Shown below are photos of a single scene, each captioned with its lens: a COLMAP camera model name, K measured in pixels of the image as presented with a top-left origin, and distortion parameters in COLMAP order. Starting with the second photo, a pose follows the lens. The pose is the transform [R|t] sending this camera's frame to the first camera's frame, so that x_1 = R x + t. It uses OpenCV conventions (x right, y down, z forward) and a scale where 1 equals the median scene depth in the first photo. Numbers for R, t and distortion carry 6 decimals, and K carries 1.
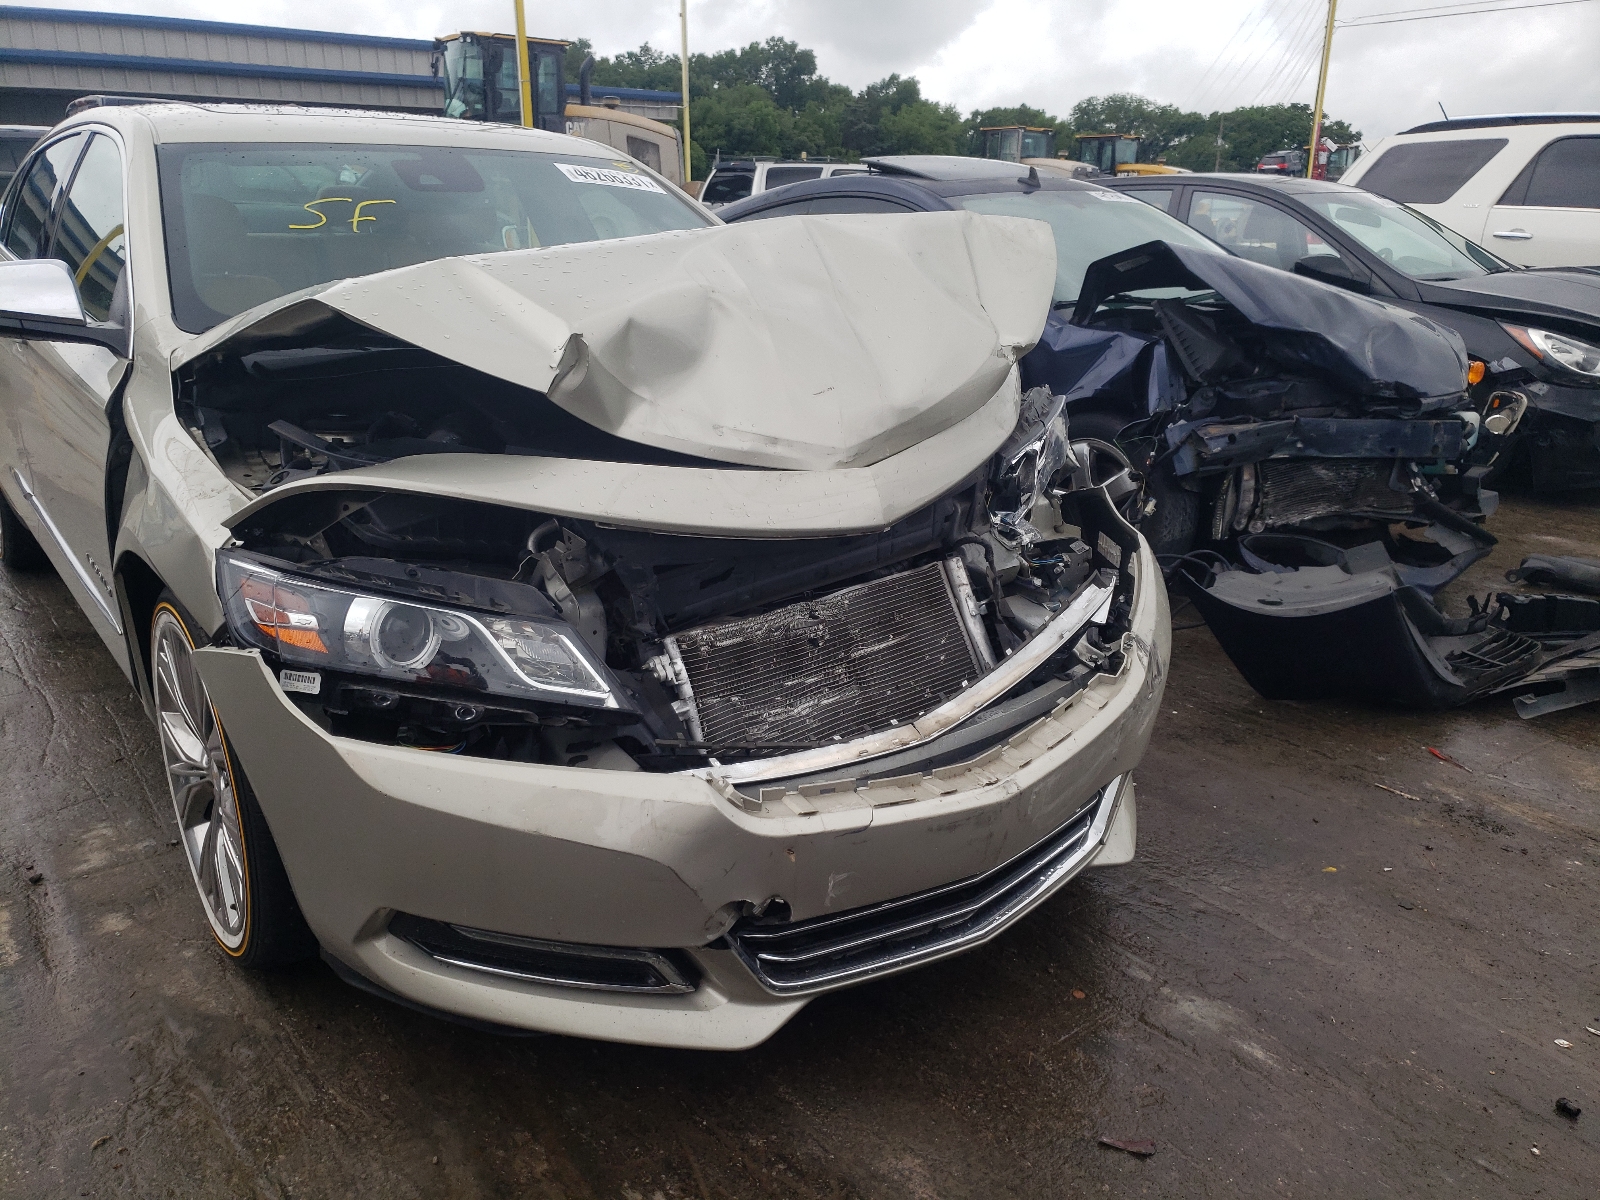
lens RADIAL K [[1272.6, 0, 742.7], [0, 1272.6, 641.8], [0, 0, 1]] dist [-0.011464, 0.038641]
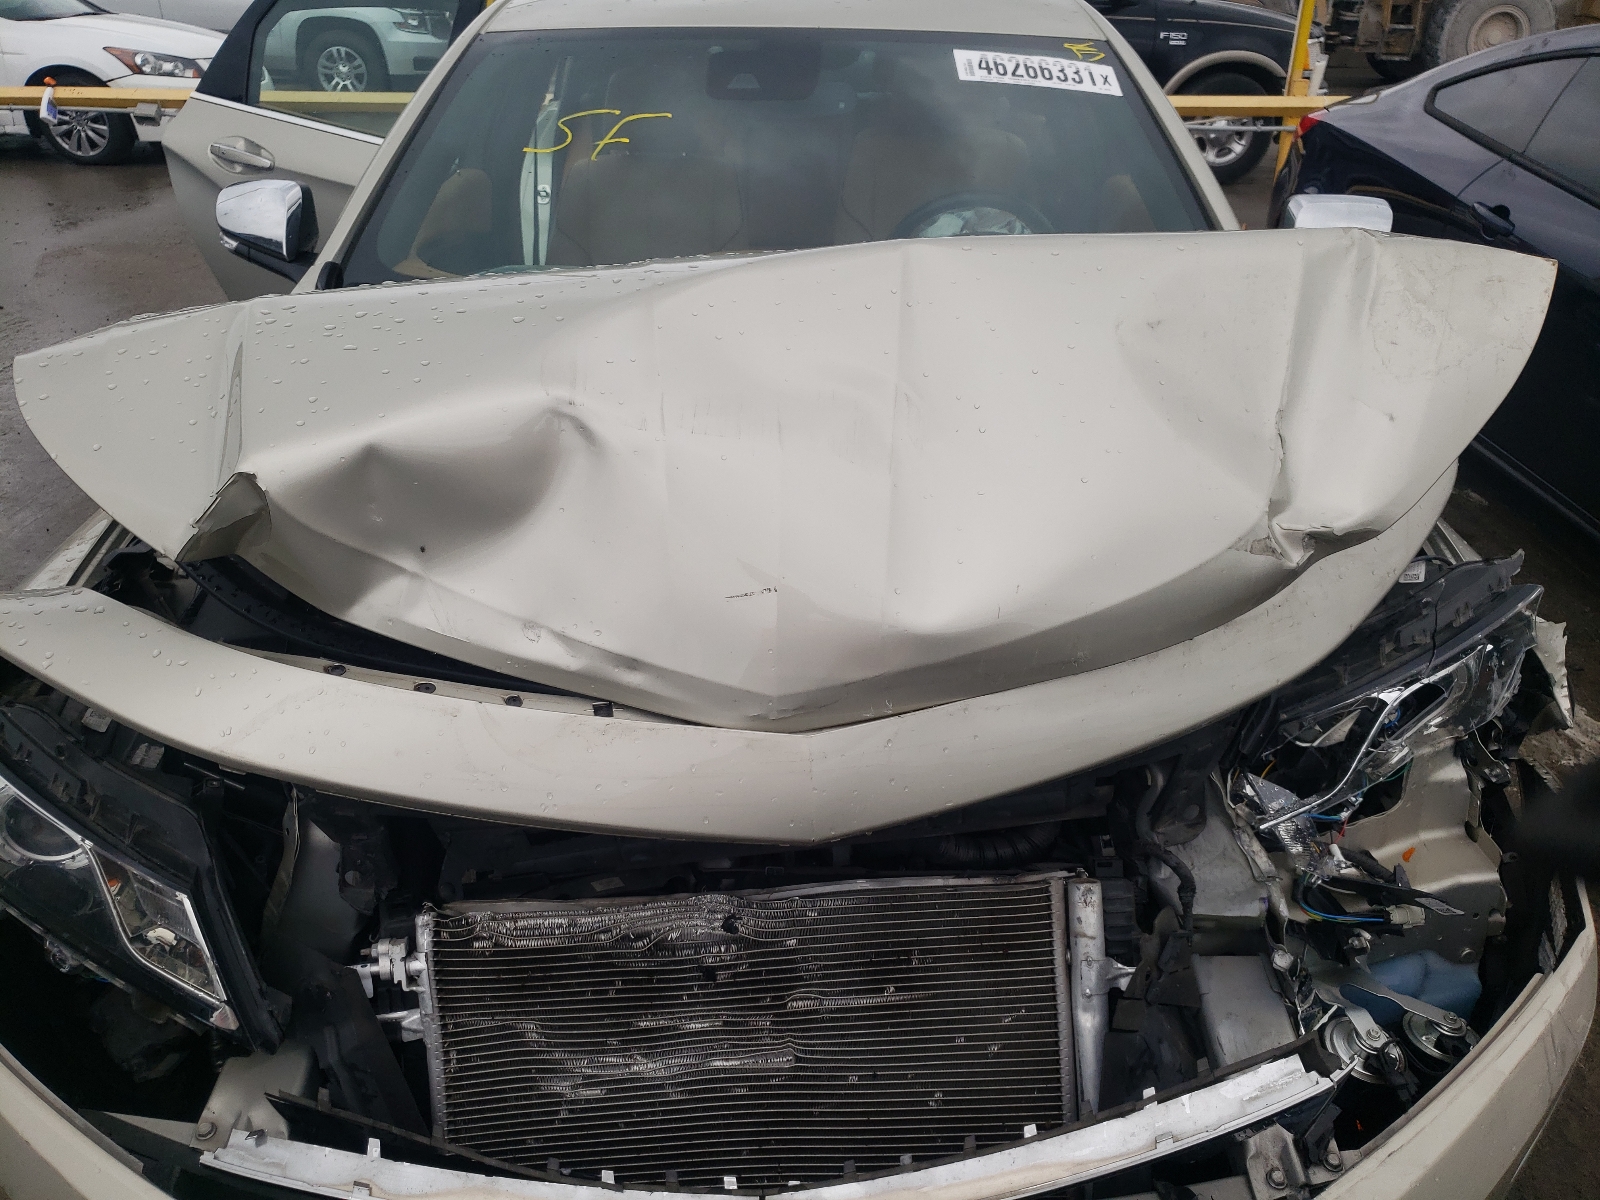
lens RADIAL K [[1182.5, 0, 773.3], [0, 1182.5, 601.0], [0, 0, 1]] dist [-0.002858, -0.002416]
pose [[0.782774, 0.248846, -0.570387, 0.303104], [-0.191126, 0.968405, 0.160198, -0.226977], [0.592230, -0.016383, 0.805602, 0.468535]]
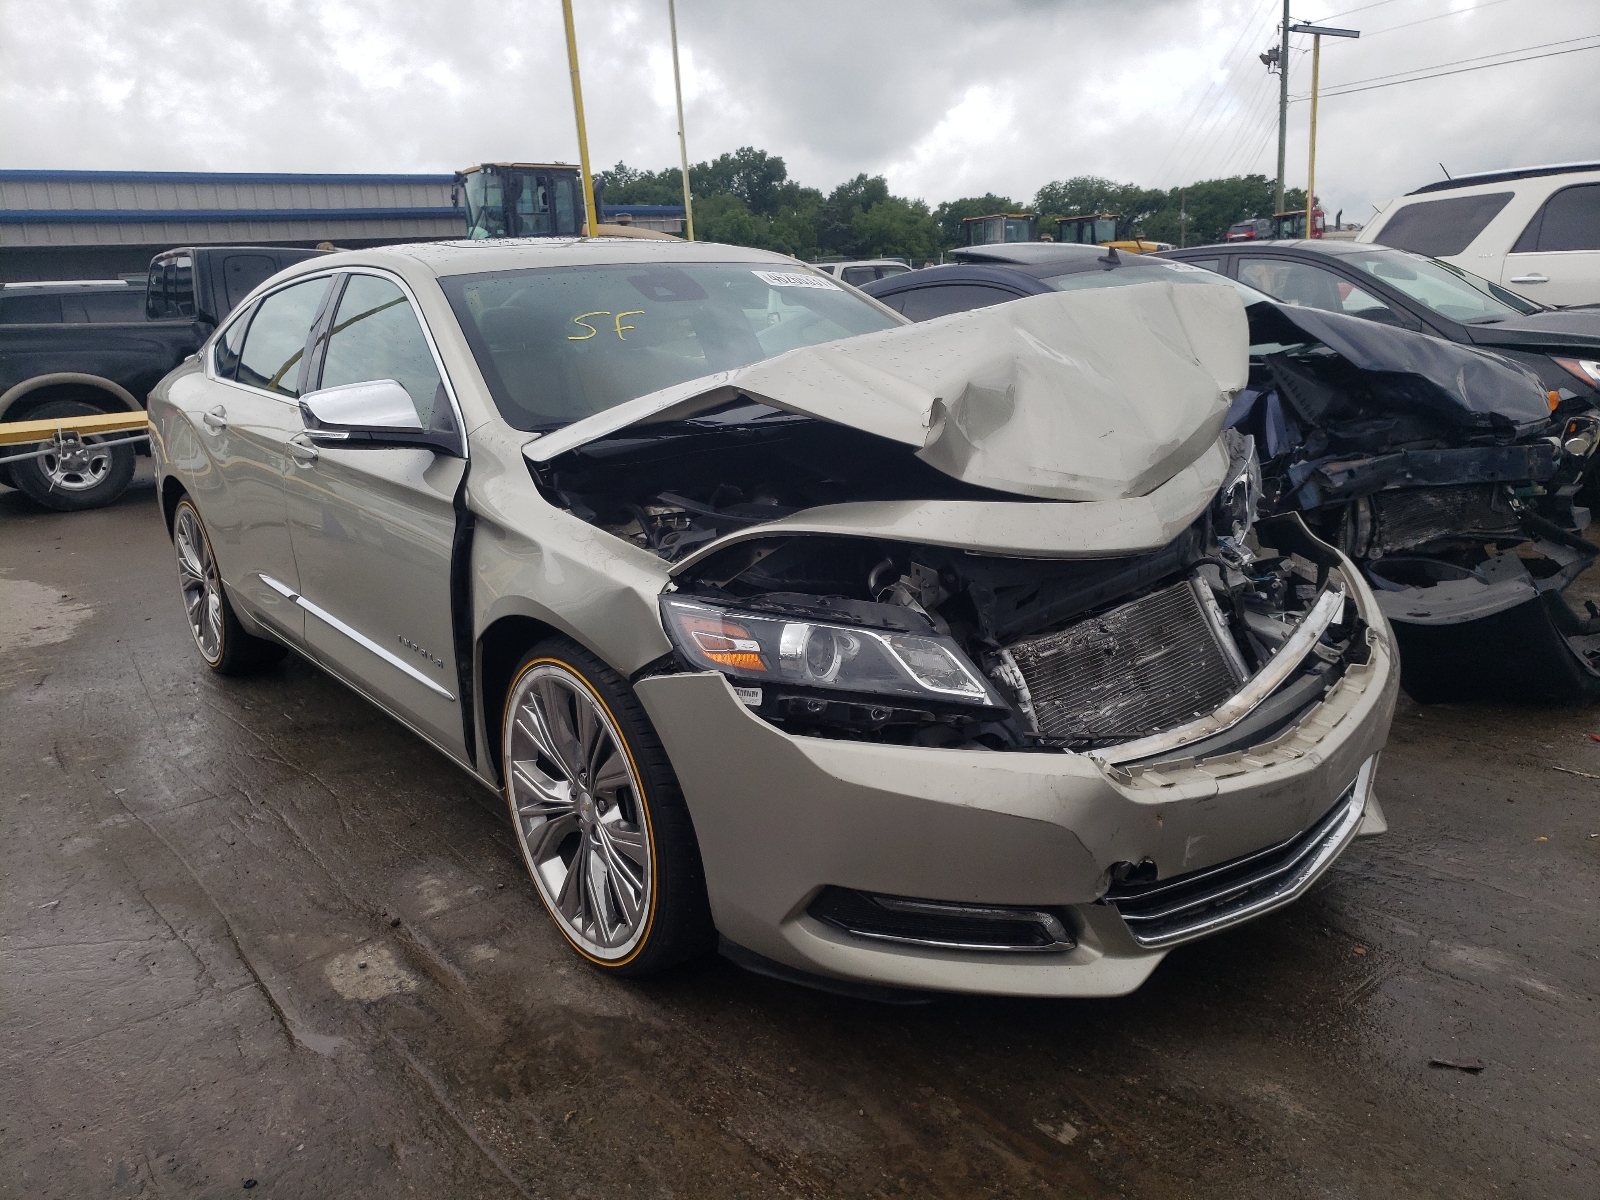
lens RADIAL K [[1272.6, 0, 742.7], [0, 1272.6, 641.8], [0, 0, 1]] dist [-0.011464, 0.038641]
pose [[0.997514, -0.070461, -0.001125, -0.229953], [0.070186, 0.994794, -0.073887, 0.044501], [0.006325, 0.073625, 0.997266, -0.128711]]
